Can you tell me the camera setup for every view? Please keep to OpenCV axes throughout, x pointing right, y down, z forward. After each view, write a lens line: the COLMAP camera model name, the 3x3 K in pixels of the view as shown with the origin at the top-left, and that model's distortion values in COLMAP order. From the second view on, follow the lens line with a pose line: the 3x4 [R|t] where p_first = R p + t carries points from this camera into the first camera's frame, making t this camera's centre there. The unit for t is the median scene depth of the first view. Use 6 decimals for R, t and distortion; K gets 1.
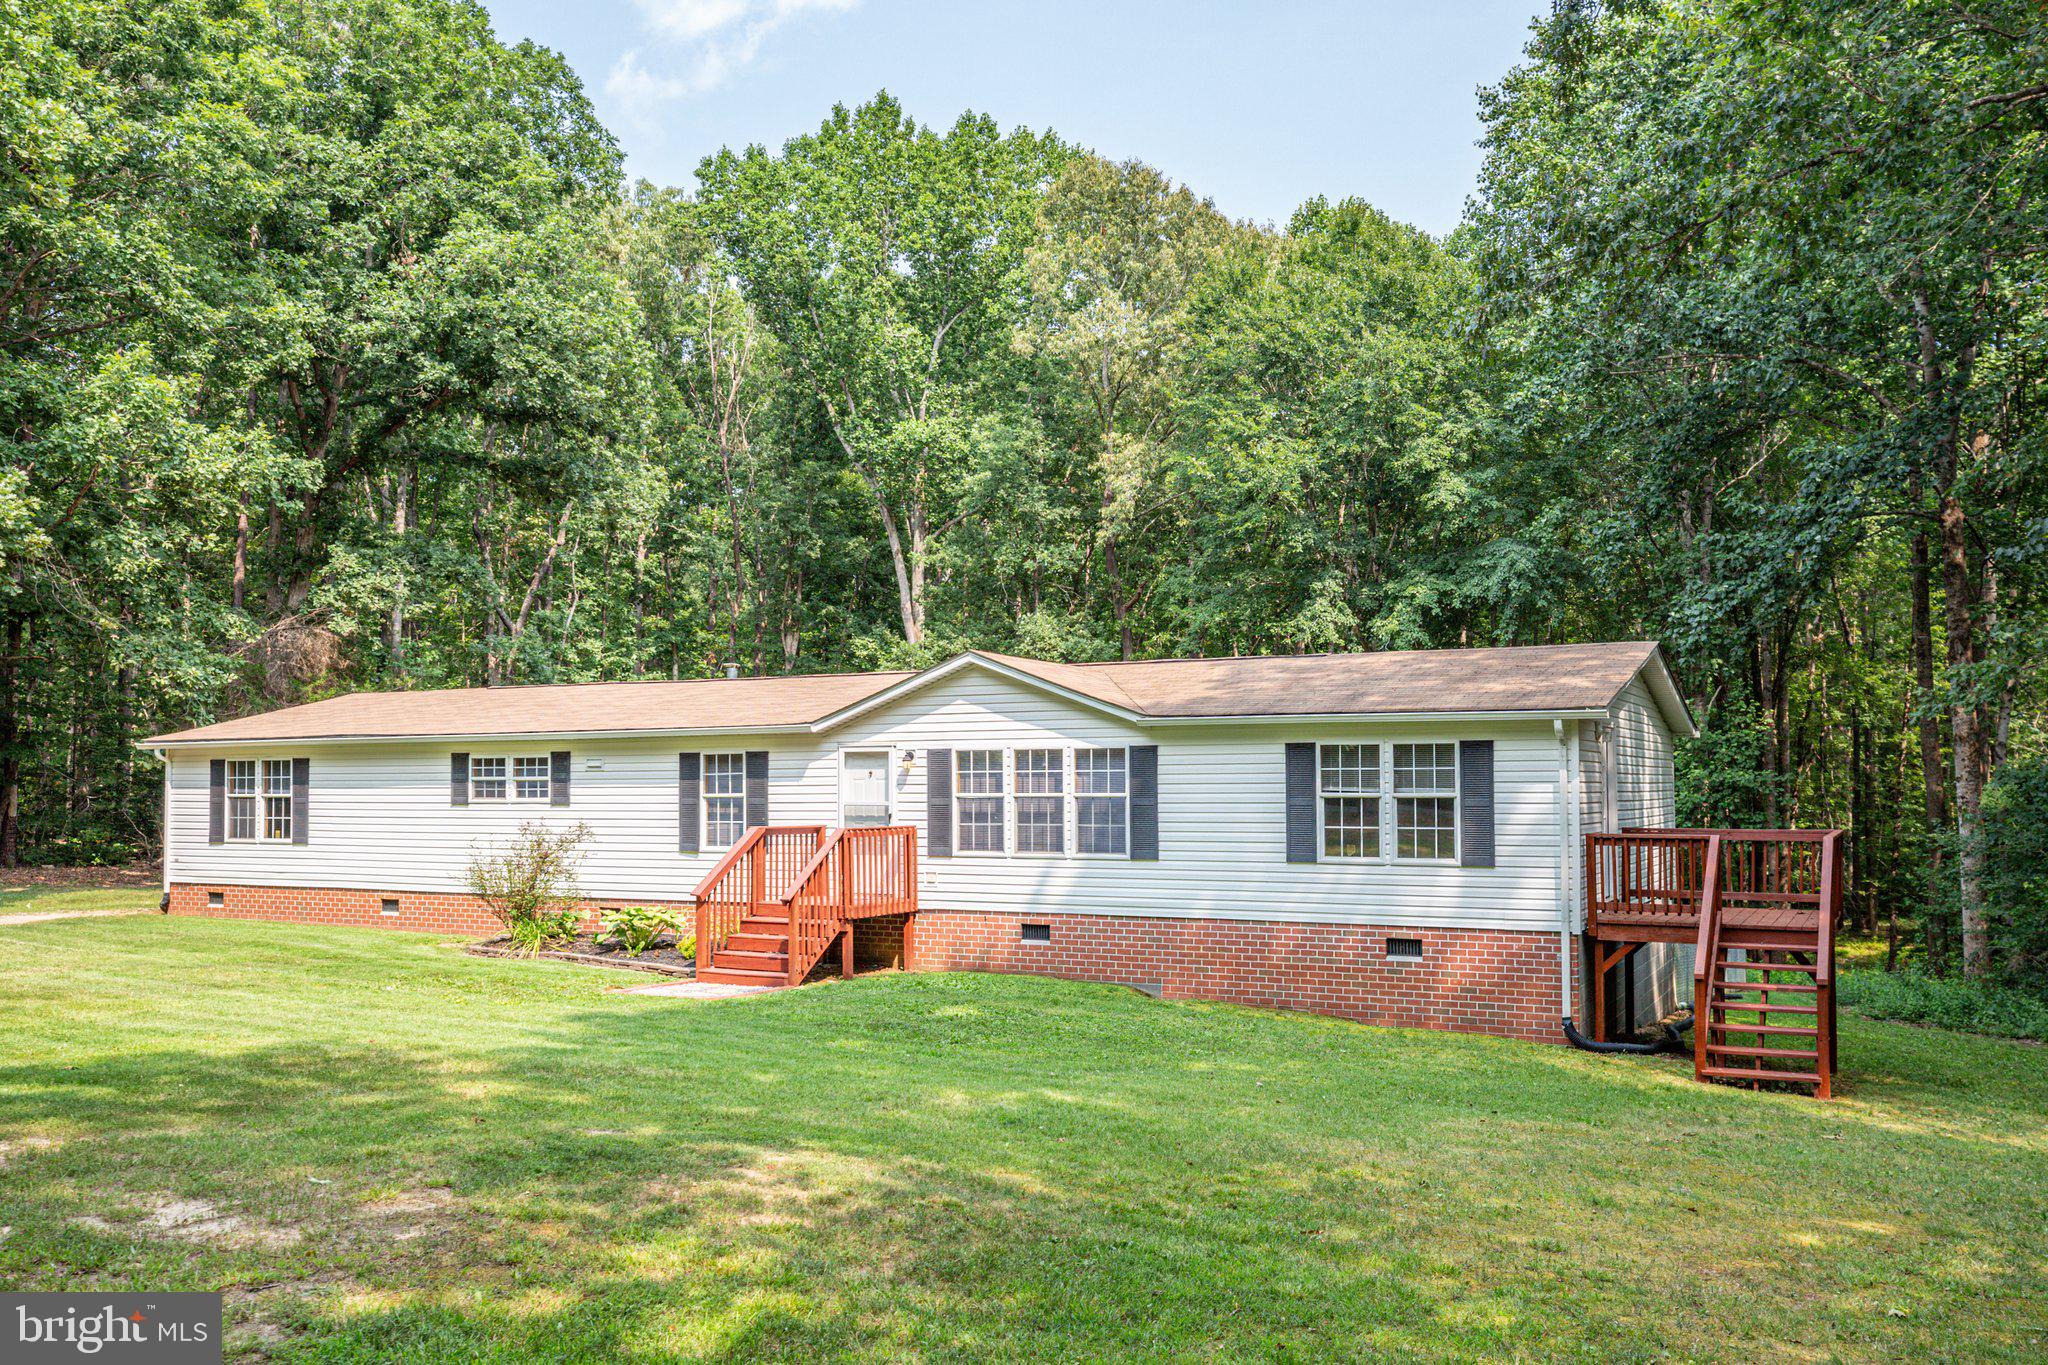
lens RADIAL K [[1625.4, 0, 1024.0], [0, 1625.4, 682.5], [0, 0, 1]] dist [0.083112, 0.001076]
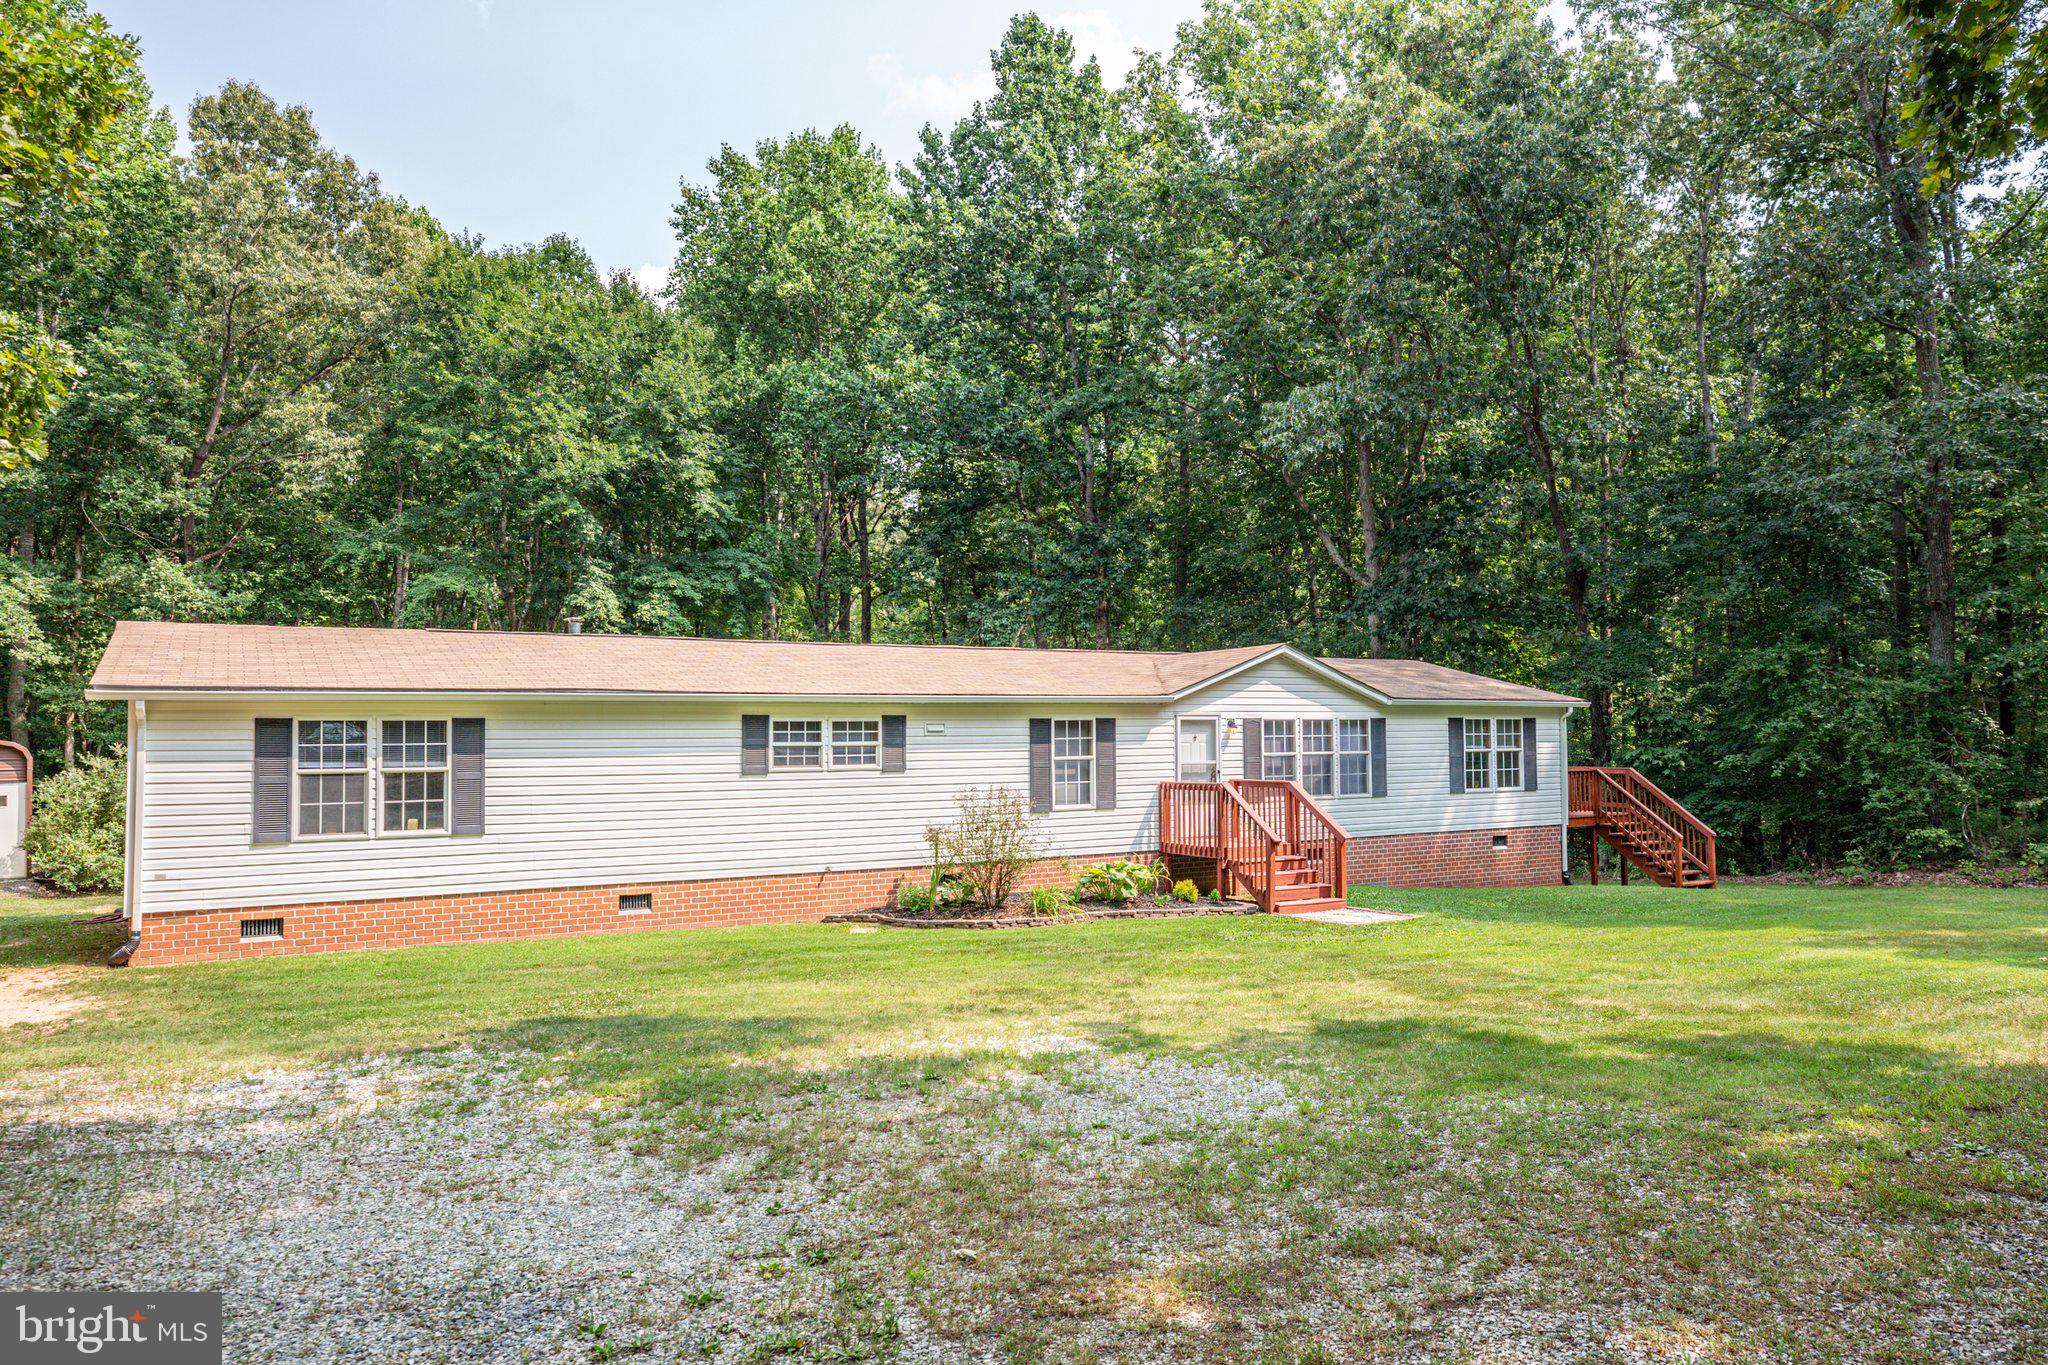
lens RADIAL K [[1389.2, 0, 1026.4], [0, 1389.2, 610.9], [0, 0, 1]] dist [0.044623, -0.000363]
pose [[0.507137, 0.080585, 0.858090, -1.001591], [-0.040778, 0.996748, -0.069506, 0.036784], [-0.860900, 0.000258, 0.508773, 0.548889]]
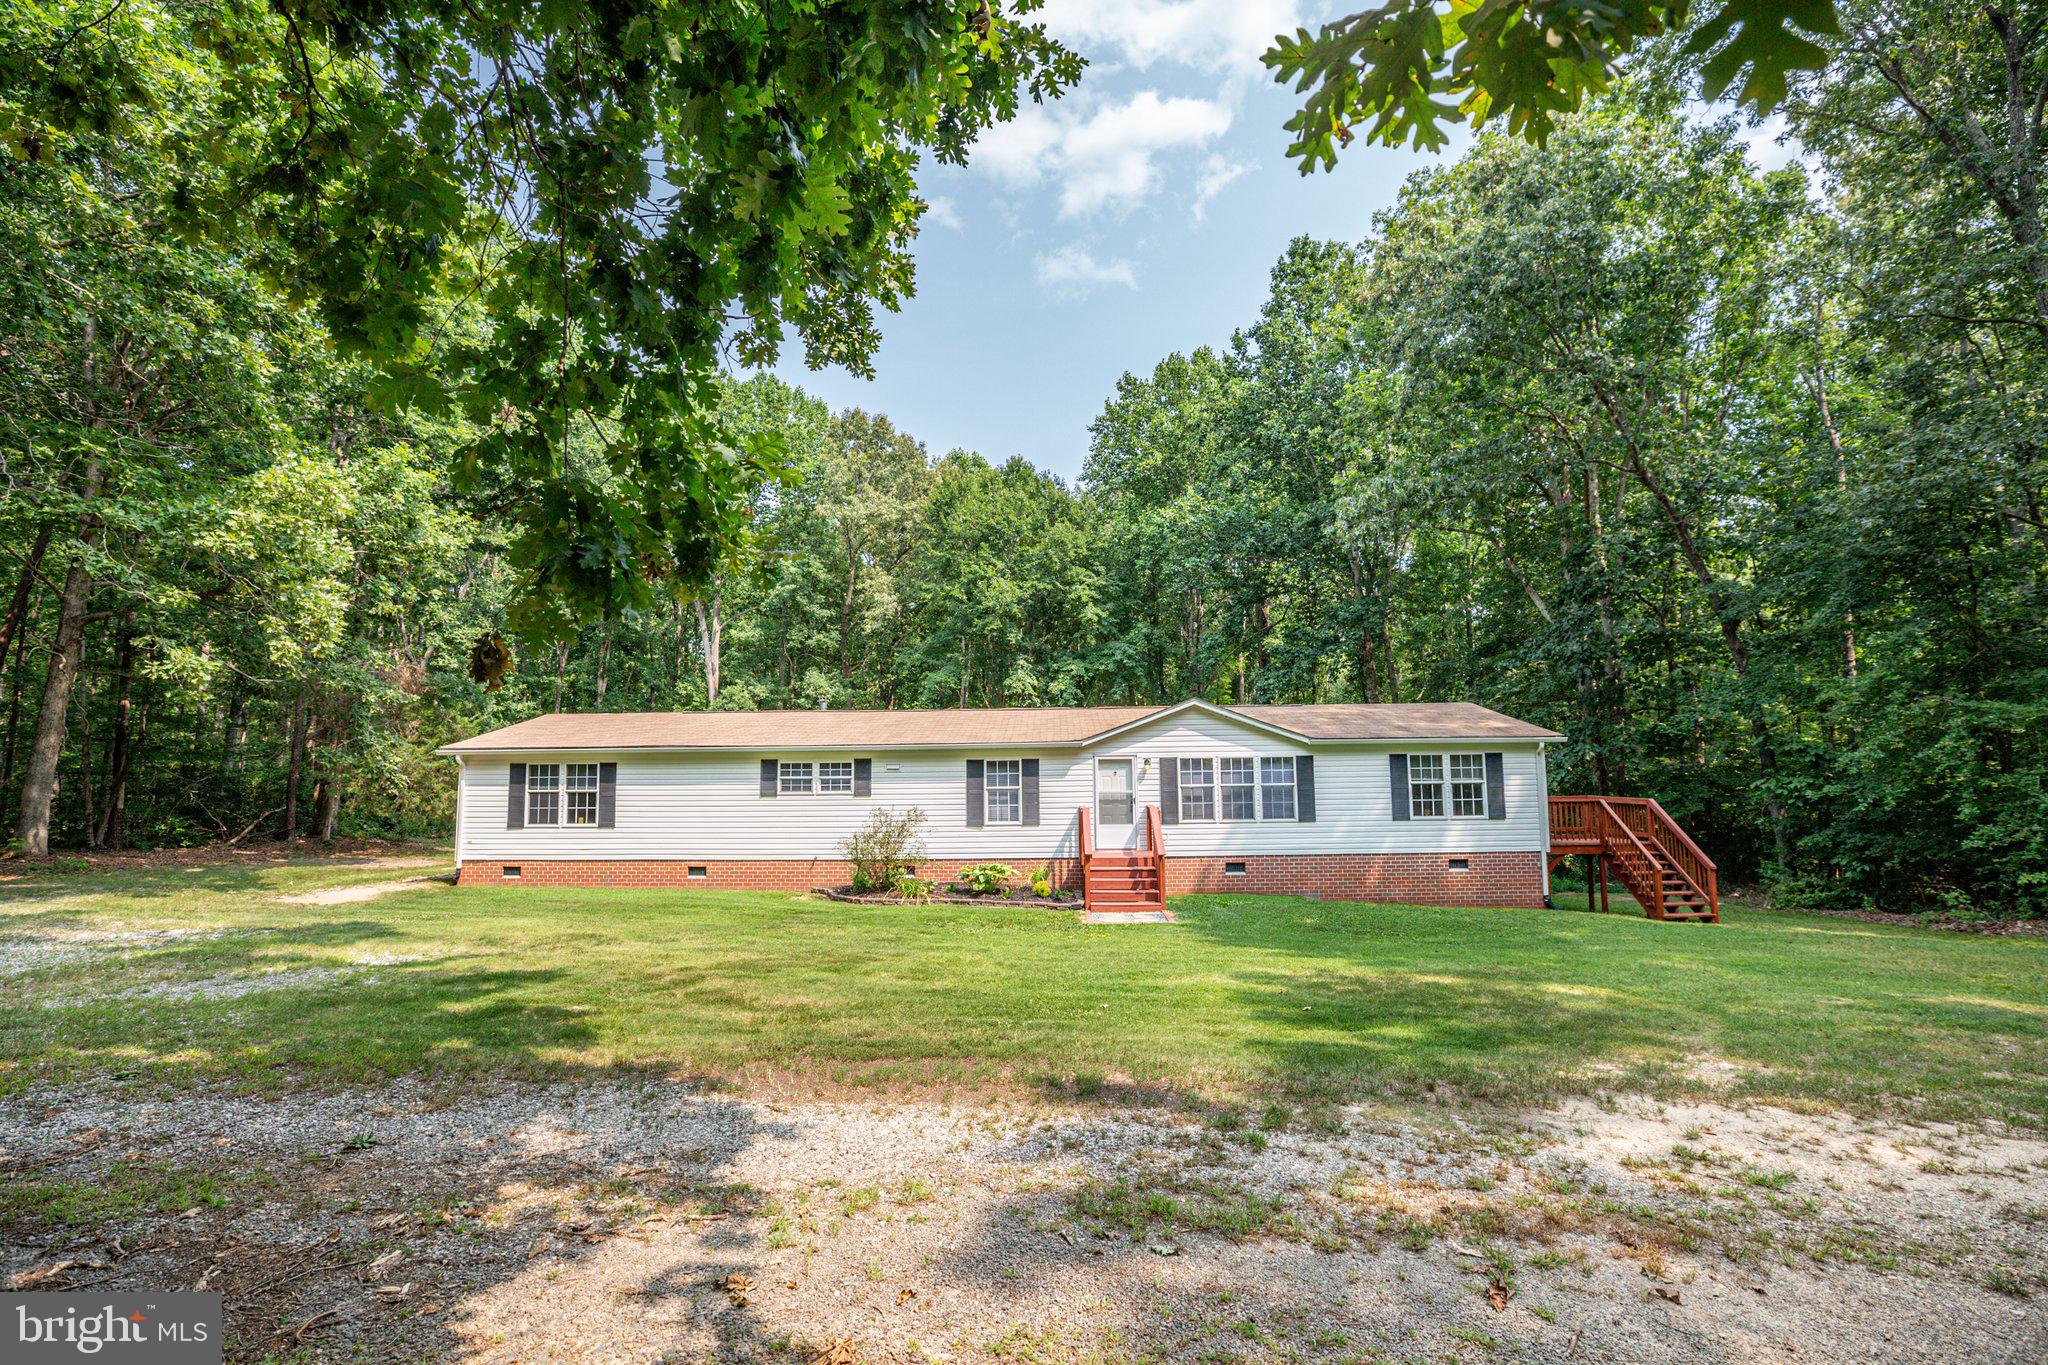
lens RADIAL K [[915.0, 0, 1005.7], [0, 915.0, 629.4], [0, 0, 1]] dist [-0.007399, 0.000420]
pose [[0.897312, 0.061271, 0.437123, -0.563259], [-0.019028, 0.994768, -0.100374, 0.007379], [-0.440986, 0.081749, 0.893783, 0.216478]]
